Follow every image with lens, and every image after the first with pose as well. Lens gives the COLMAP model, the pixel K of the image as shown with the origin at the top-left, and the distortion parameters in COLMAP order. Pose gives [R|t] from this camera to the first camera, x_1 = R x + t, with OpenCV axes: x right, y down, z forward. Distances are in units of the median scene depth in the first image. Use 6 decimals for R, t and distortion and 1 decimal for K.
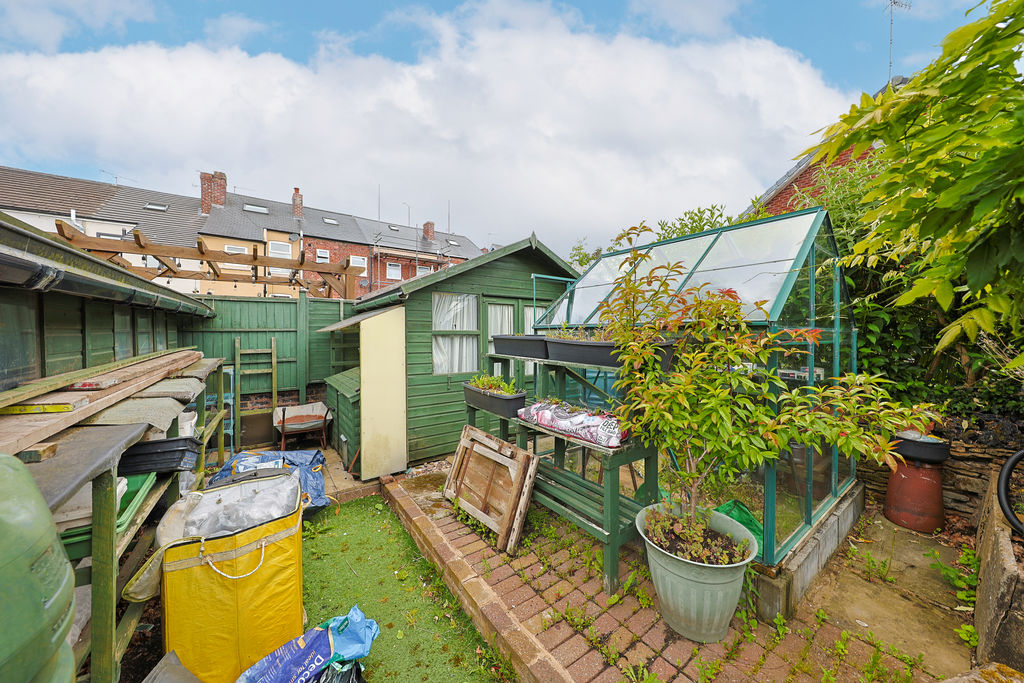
lens RADIAL K [[354.7, 0, 526.9], [0, 354.7, 330.8], [0, 0, 1]] dist [-0.001339, -0.000065]
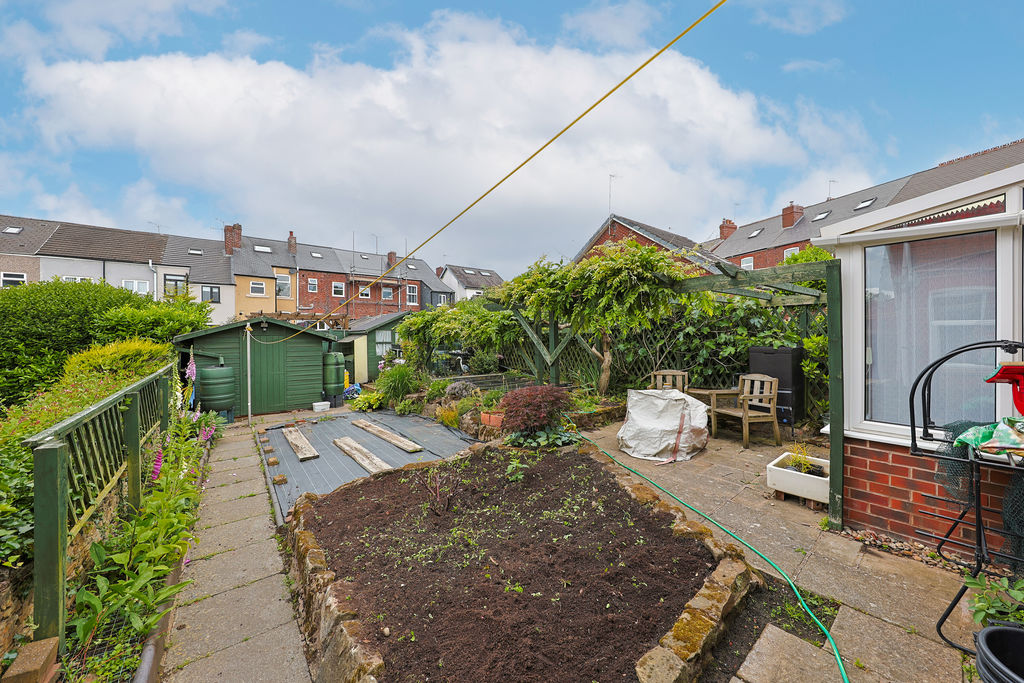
lens RADIAL K [[354.7, 0, 517.3], [0, 354.7, 333.7], [0, 0, 1]] dist [-0.001339, -0.000065]
pose [[0.998973, -0.005969, 0.044904, 0.911333], [0.005627, 0.999954, 0.007736, -0.097982], [-0.044948, -0.007476, 0.998961, -2.374186]]
